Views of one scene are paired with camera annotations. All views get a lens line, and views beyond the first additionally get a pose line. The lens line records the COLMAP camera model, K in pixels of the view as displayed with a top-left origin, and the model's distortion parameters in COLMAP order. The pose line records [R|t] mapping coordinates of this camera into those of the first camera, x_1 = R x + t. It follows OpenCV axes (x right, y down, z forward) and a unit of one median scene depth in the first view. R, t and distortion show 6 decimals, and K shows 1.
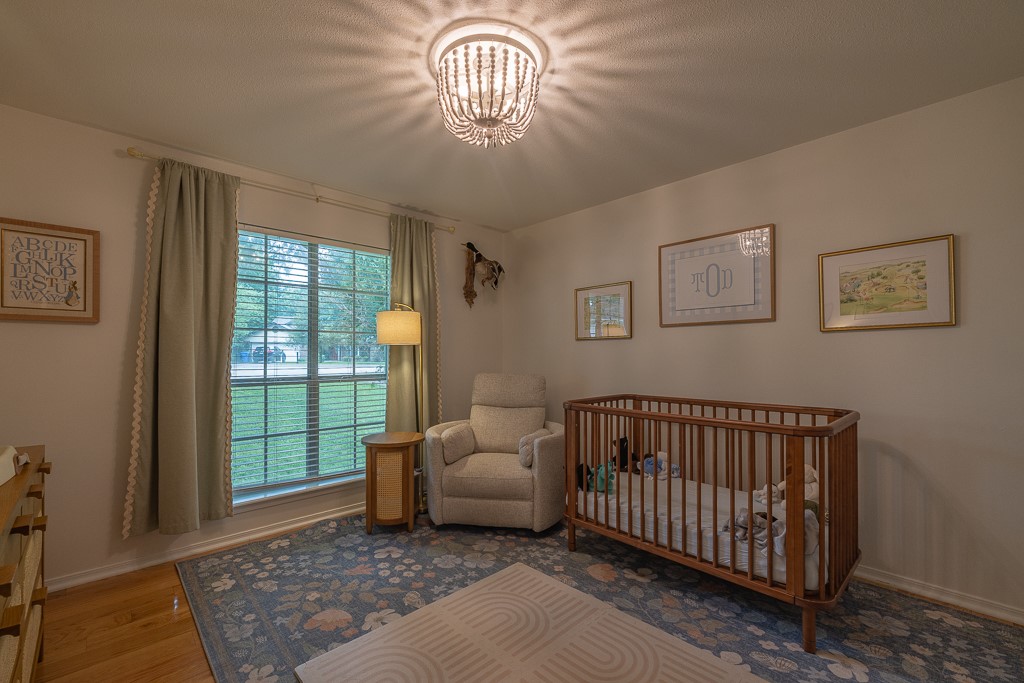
lens RADIAL K [[441.2, 0, 512.1], [0, 441.2, 351.6], [0, 0, 1]] dist [-0.002701, 0.000070]
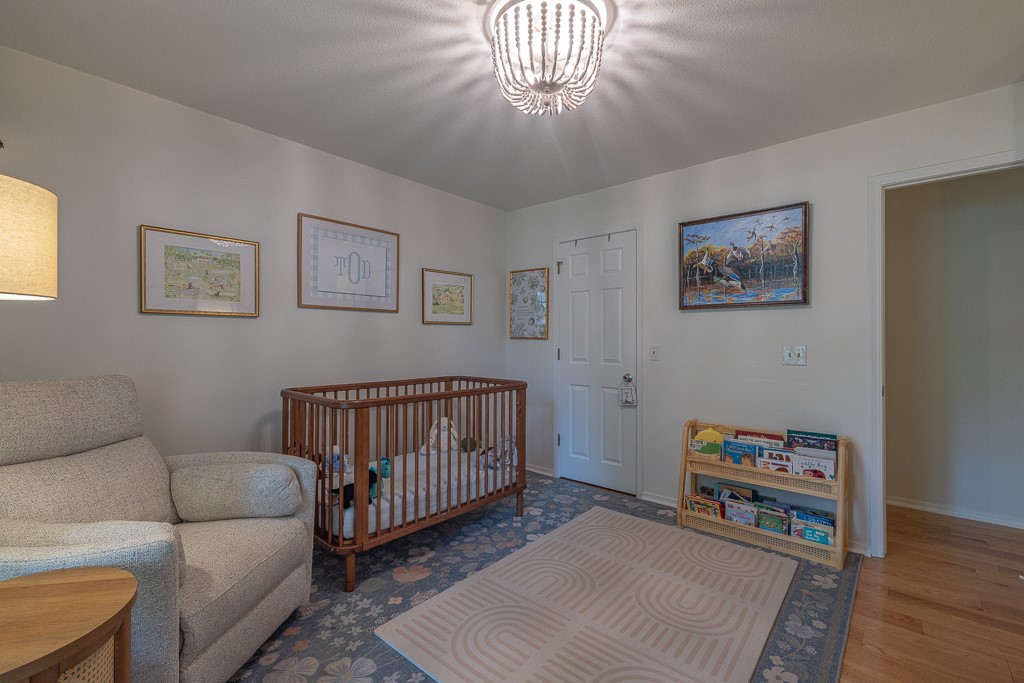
lens RADIAL K [[441.2, 0, 512.4], [0, 441.2, 338.7], [0, 0, 1]] dist [-0.002701, 0.000070]
pose [[-0.096449, 0.010654, 0.995281, -0.734313], [-0.007060, 0.999910, -0.011388, 0.016789], [-0.995313, -0.008125, -0.096365, 0.874958]]
